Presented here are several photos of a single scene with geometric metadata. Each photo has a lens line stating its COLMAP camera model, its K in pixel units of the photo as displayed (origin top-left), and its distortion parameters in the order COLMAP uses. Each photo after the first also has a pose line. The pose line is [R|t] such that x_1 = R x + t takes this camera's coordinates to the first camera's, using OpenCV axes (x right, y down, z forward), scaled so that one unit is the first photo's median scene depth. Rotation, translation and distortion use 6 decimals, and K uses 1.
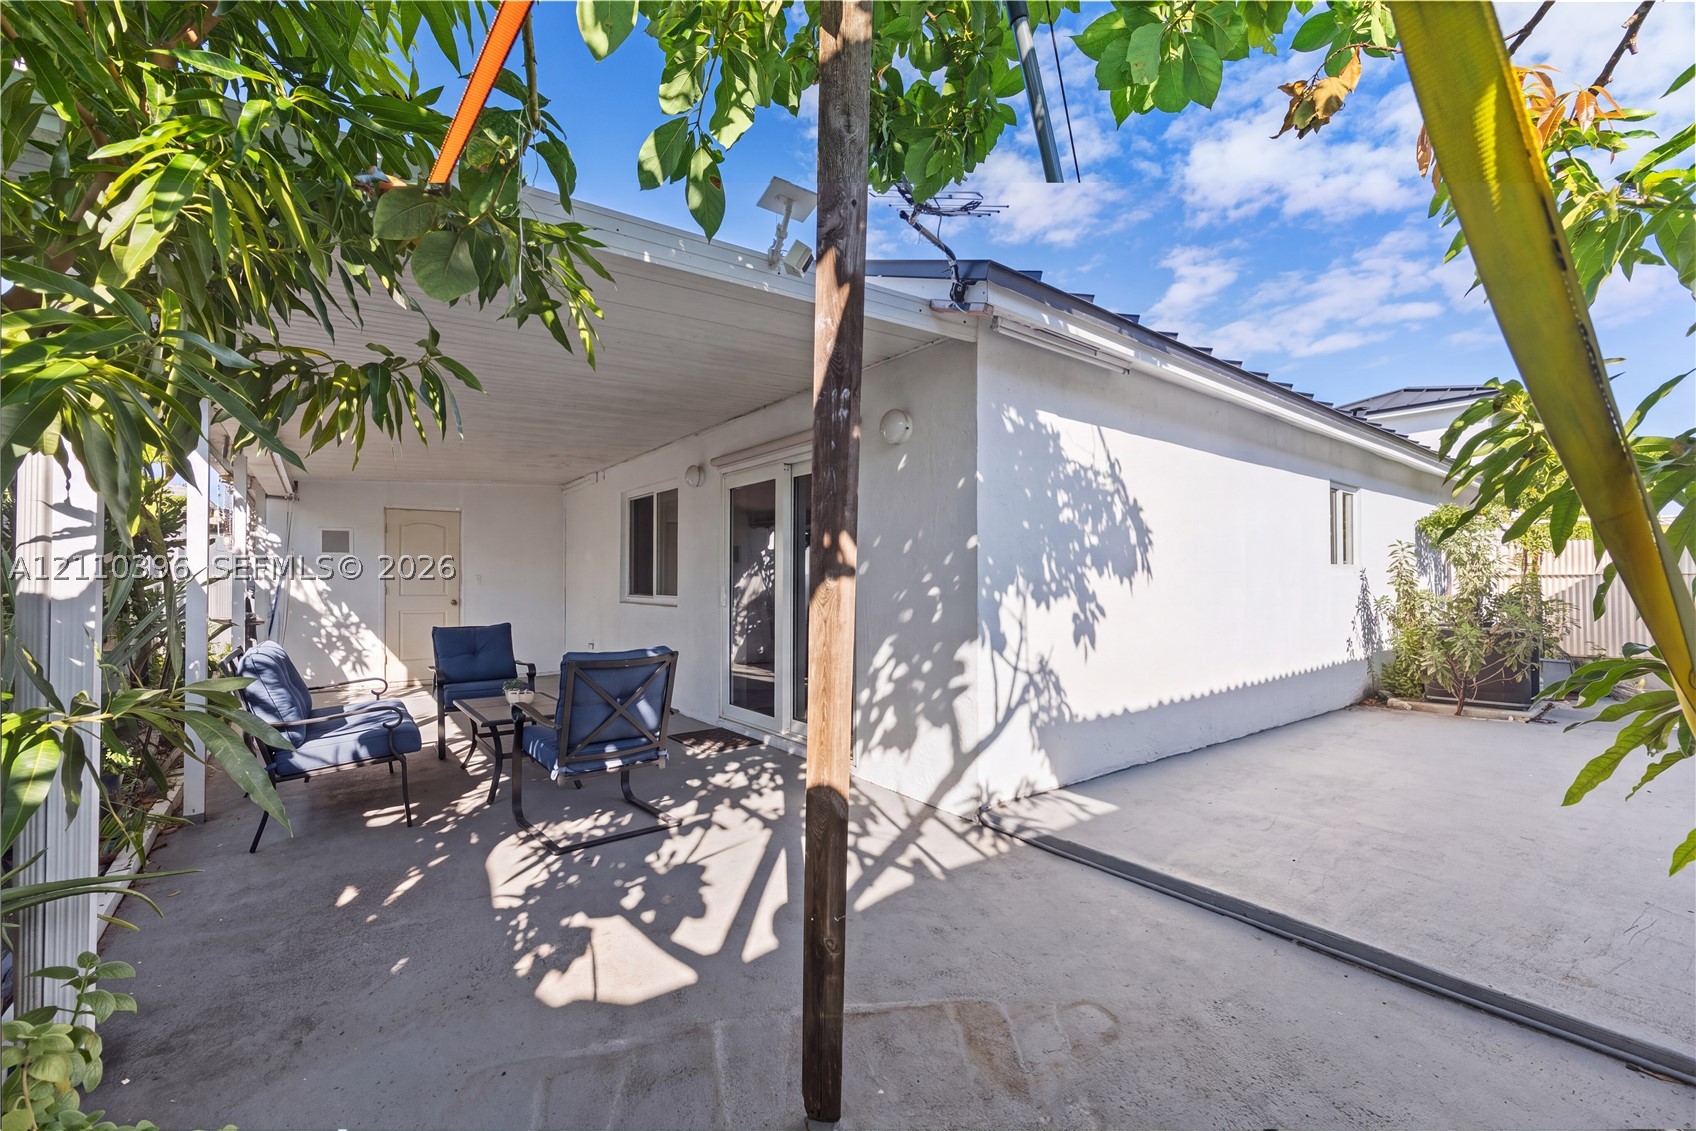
lens RADIAL K [[696.6, 0, 848.0], [0, 696.6, 565.5], [0, 0, 1]] dist [-0.001673, -0.000212]
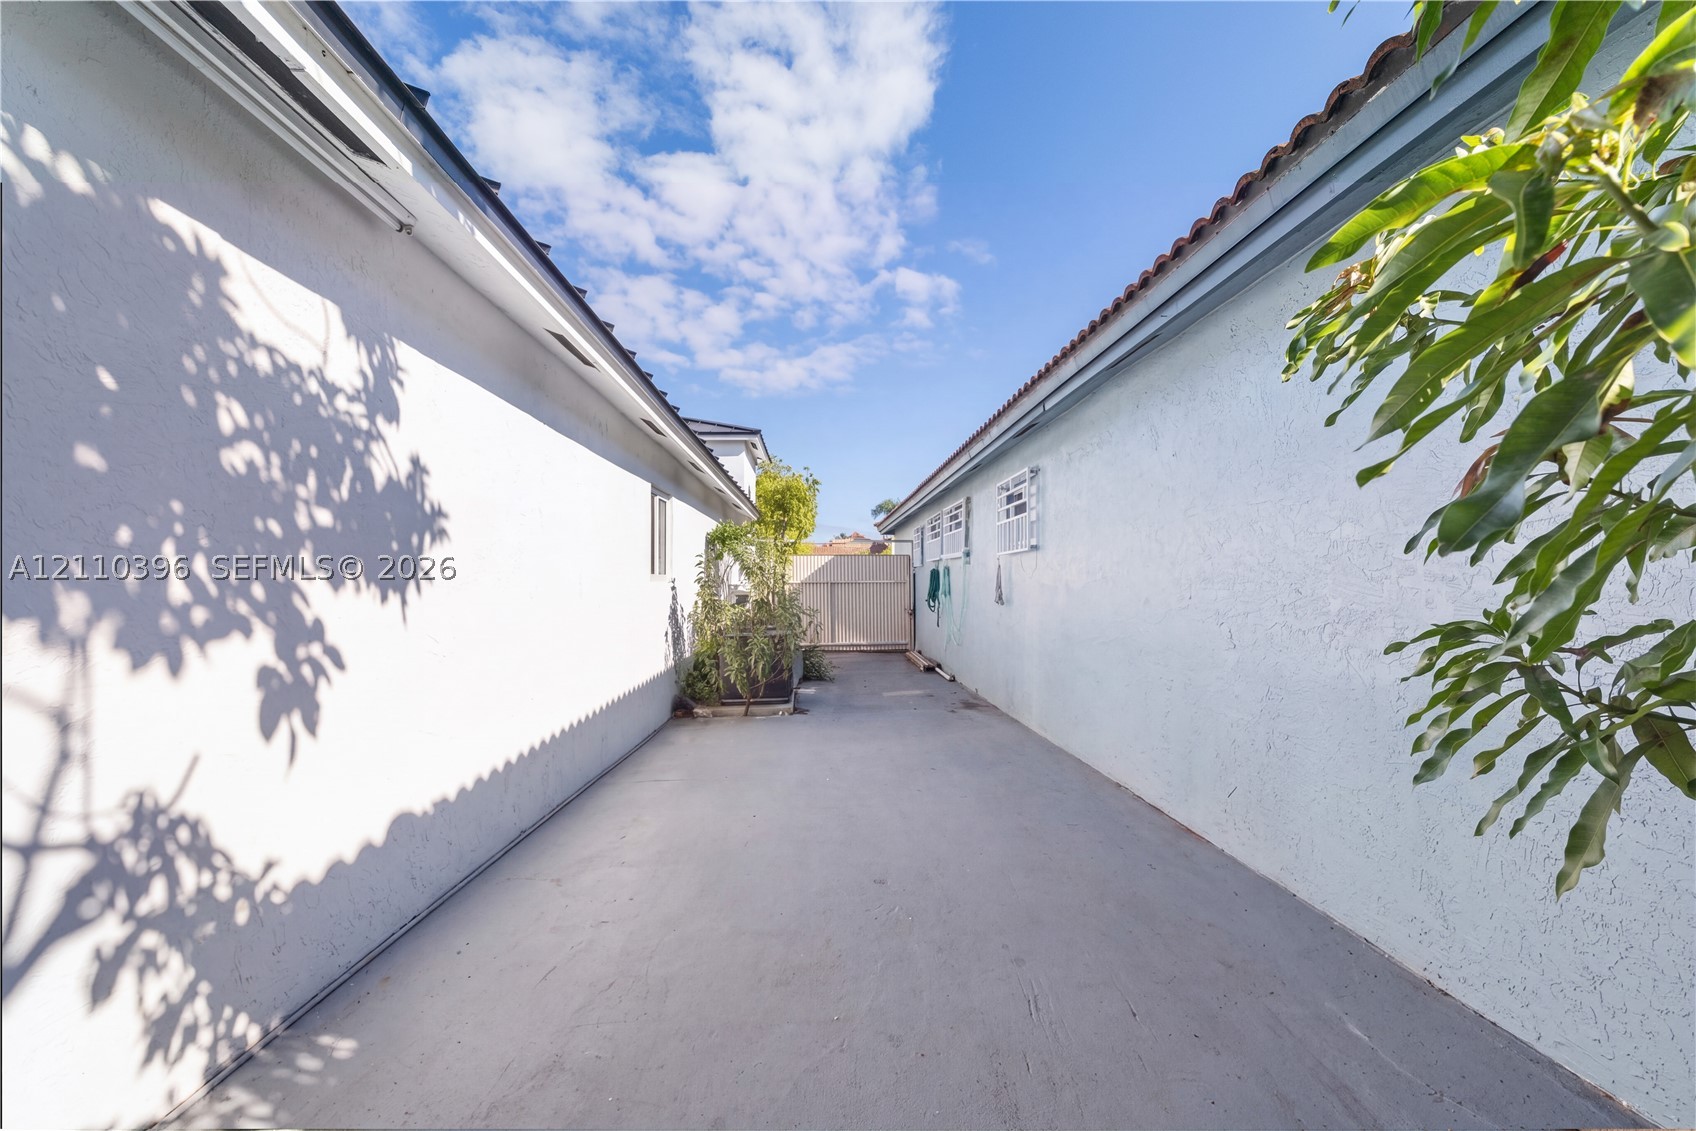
lens RADIAL K [[696.6, 0, 848.0], [0, 696.6, 565.5], [0, 0, 1]] dist [-0.001673, -0.000212]
pose [[0.595698, 0.021519, 0.802920, 0.177823], [-0.012537, 0.999768, -0.017493, 0.001823], [-0.803111, 0.000354, 0.595829, 0.396353]]
